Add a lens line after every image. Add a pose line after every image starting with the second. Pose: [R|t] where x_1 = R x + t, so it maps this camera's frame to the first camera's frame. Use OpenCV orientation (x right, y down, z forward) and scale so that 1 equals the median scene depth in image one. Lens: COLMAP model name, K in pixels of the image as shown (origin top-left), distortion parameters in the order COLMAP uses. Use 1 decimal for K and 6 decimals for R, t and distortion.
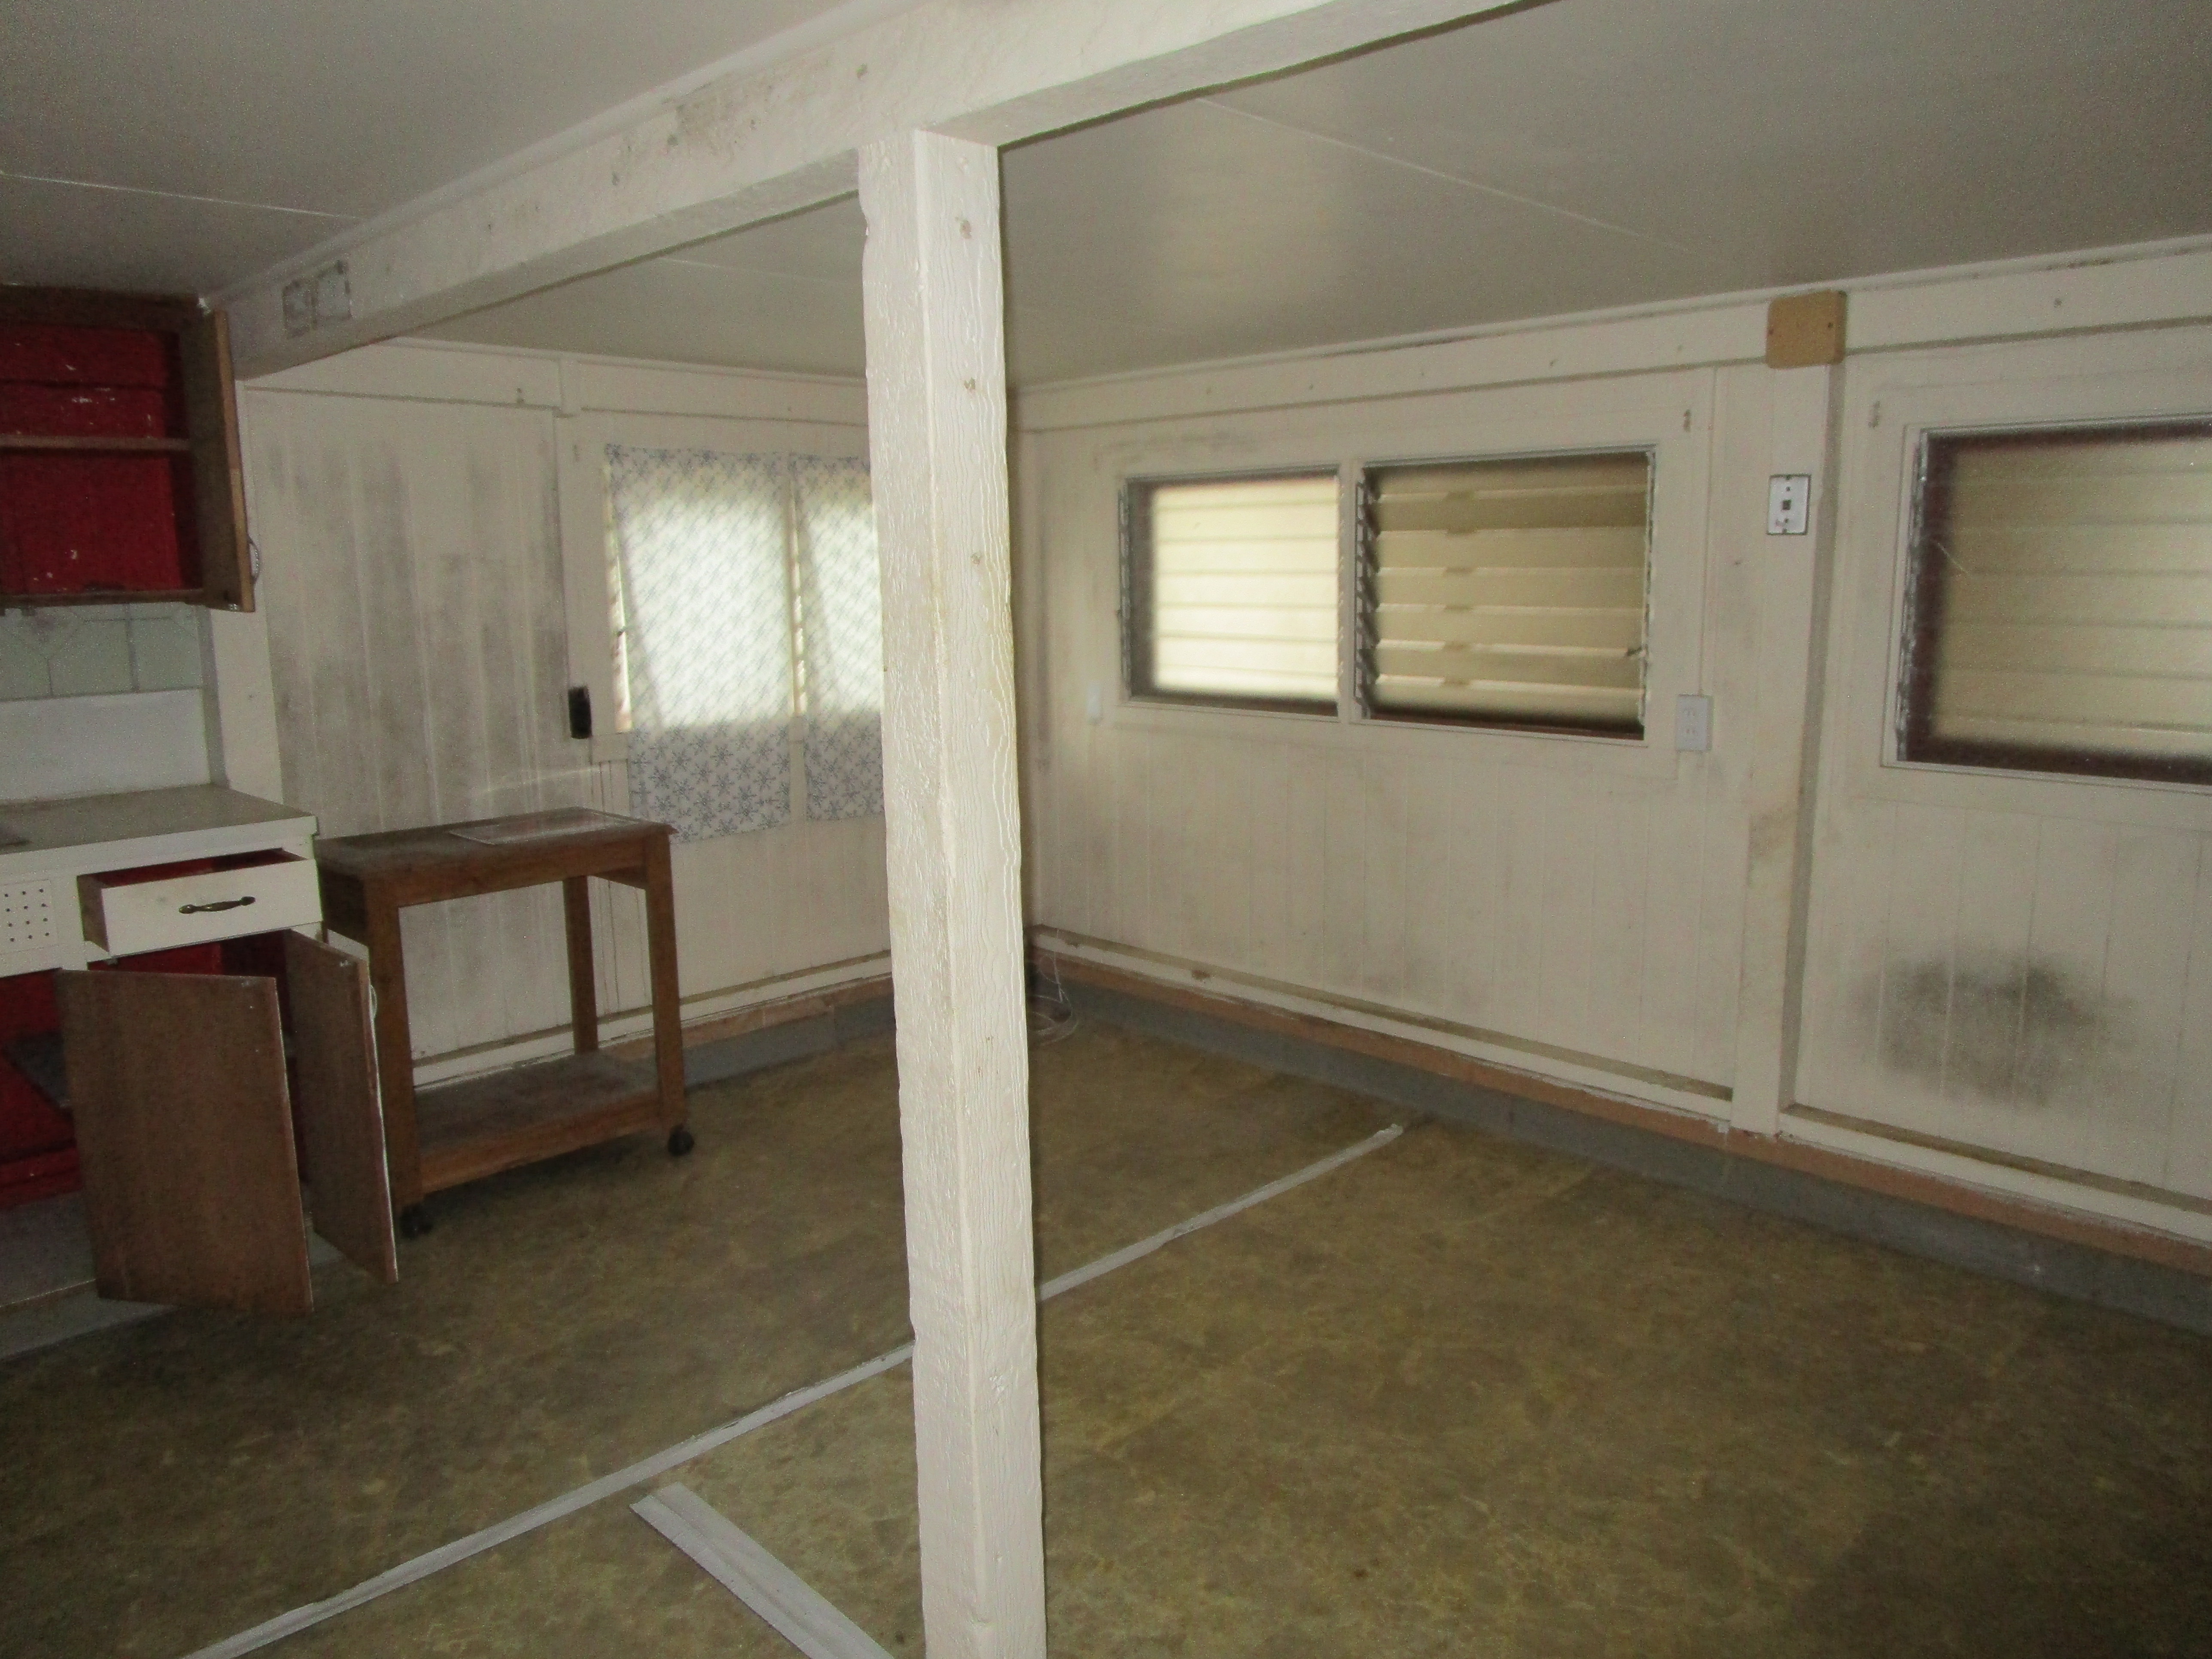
lens RADIAL K [[1573.8, 0, 1097.5], [0, 1573.8, 836.5], [0, 0, 1]] dist [-0.025715, 0.001341]
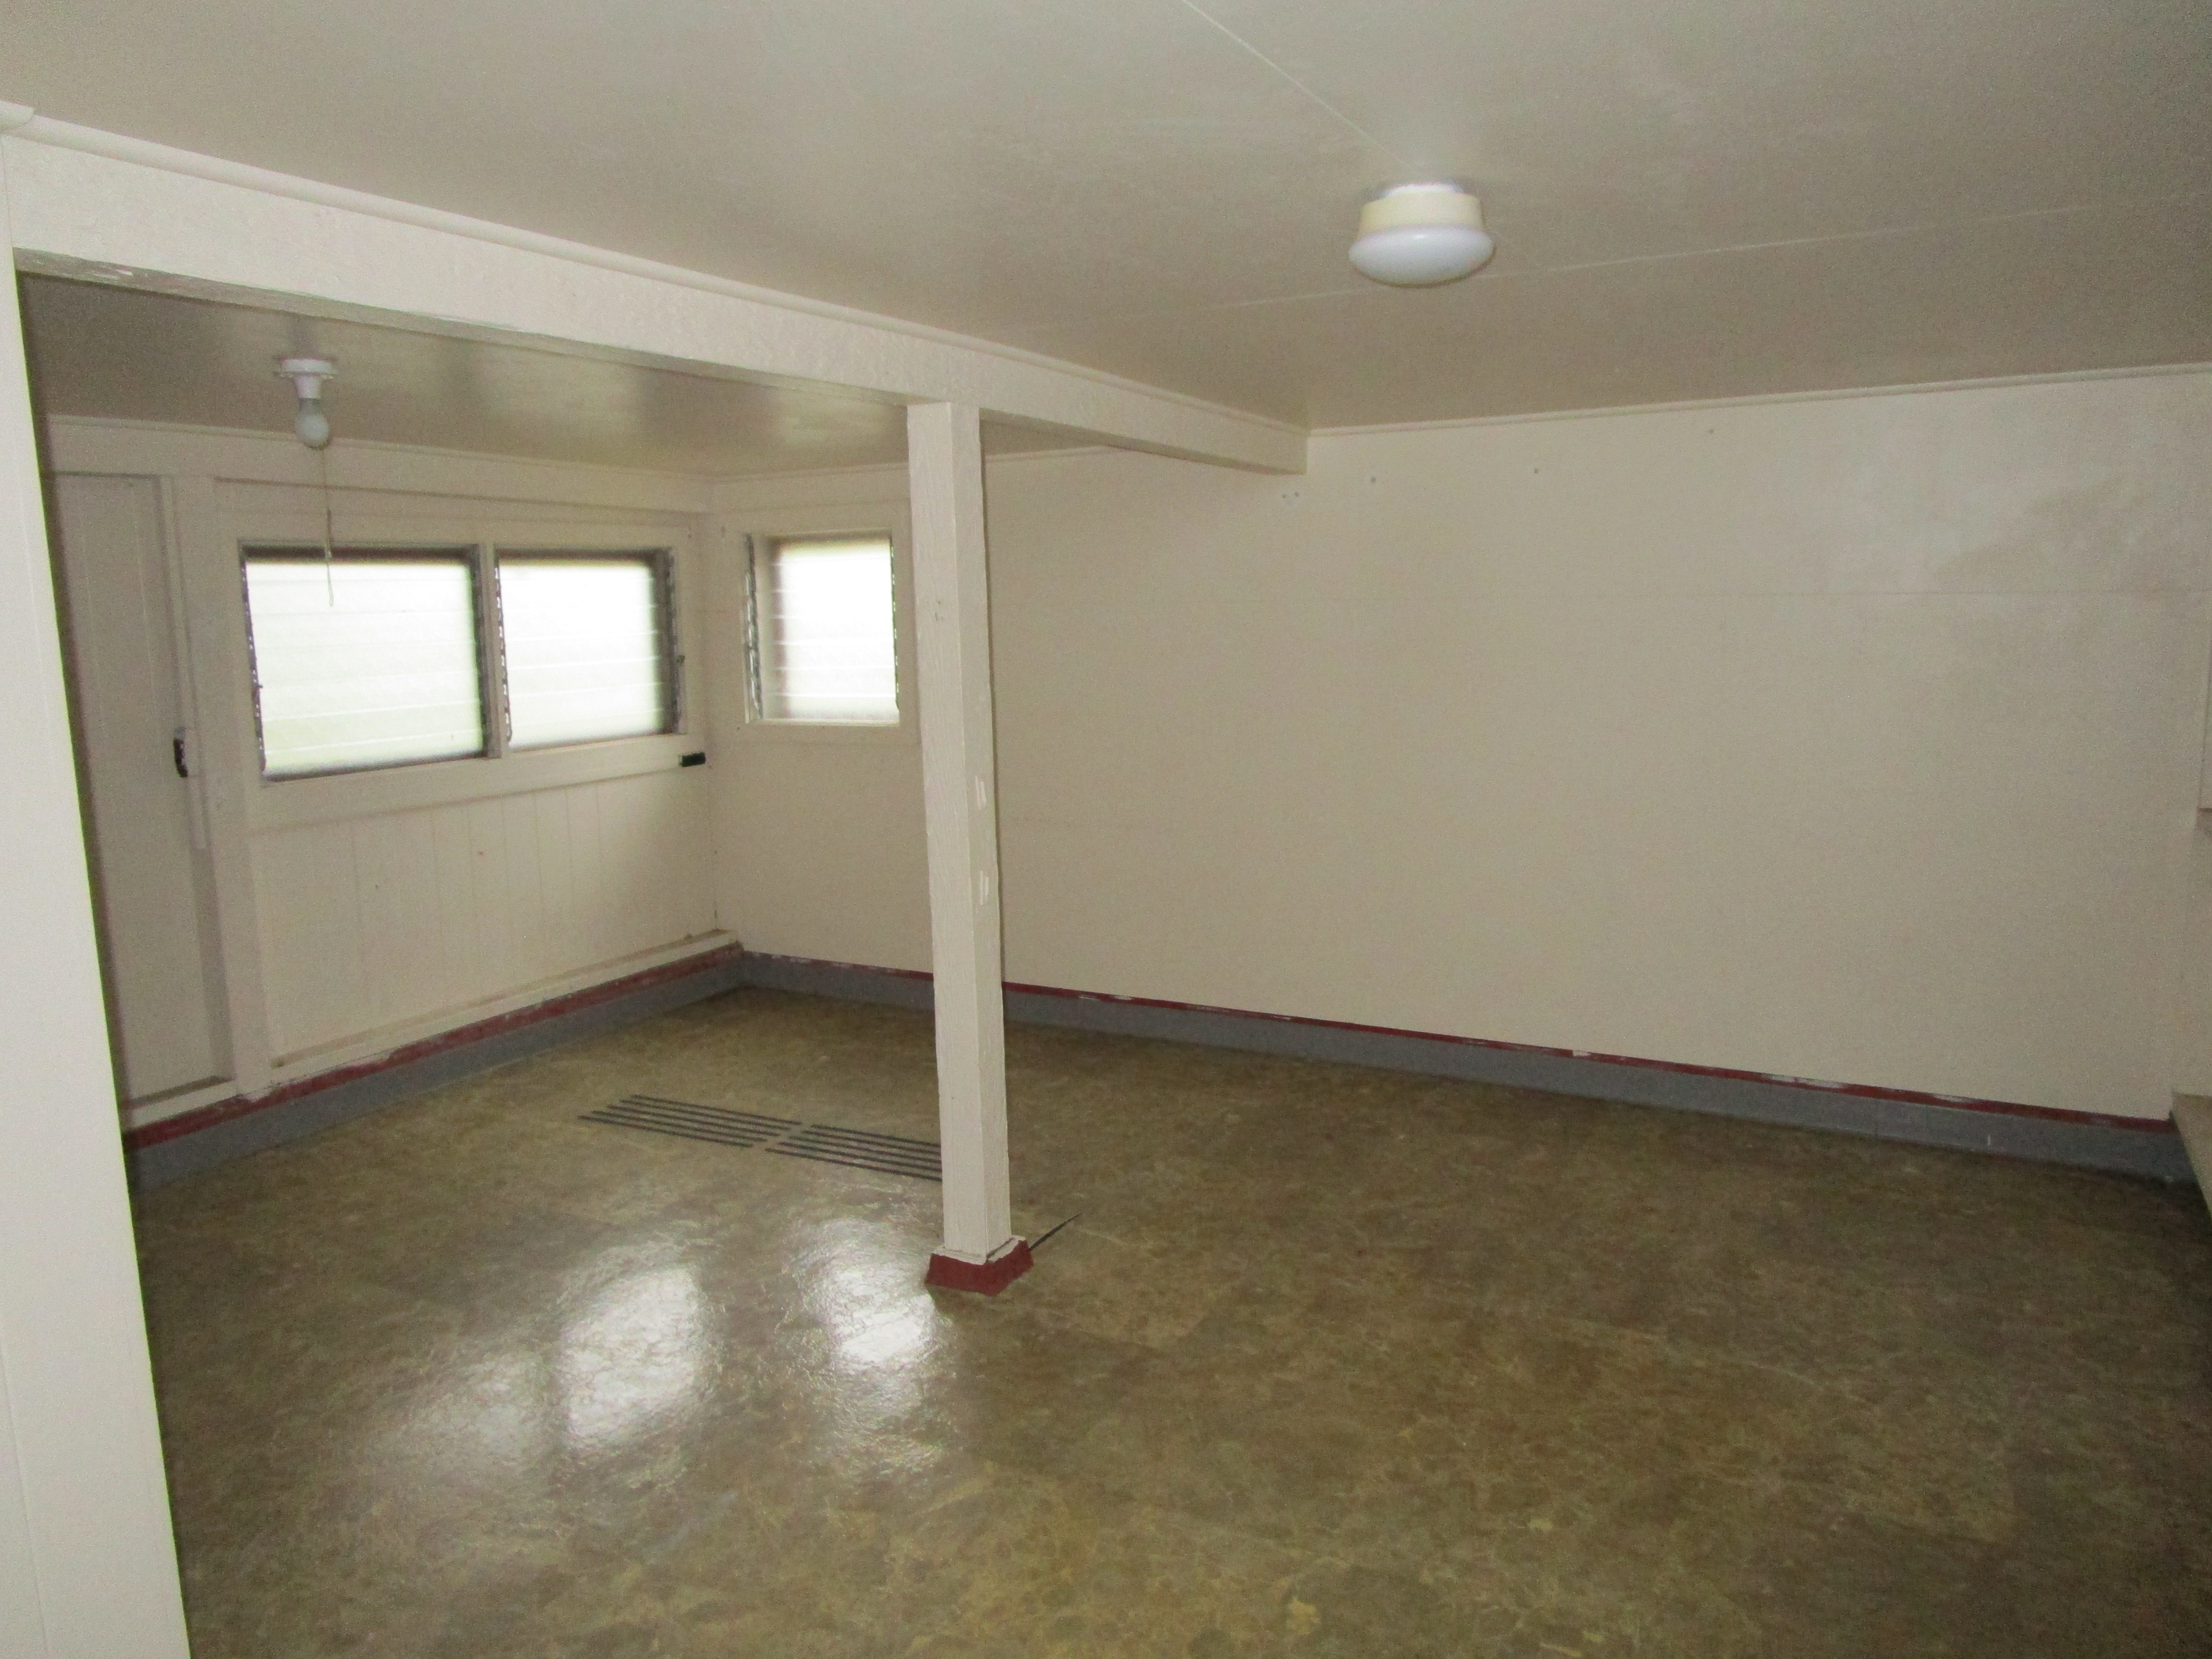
lens RADIAL K [[1573.8, 0, 1097.5], [0, 1573.8, 836.5], [0, 0, 1]] dist [-0.025715, 0.001341]
pose [[-0.296202, -0.112848, 0.948435, -0.744833], [0.206727, 0.961883, 0.179010, -0.202321], [-0.932485, 0.249090, -0.261583, 1.302398]]
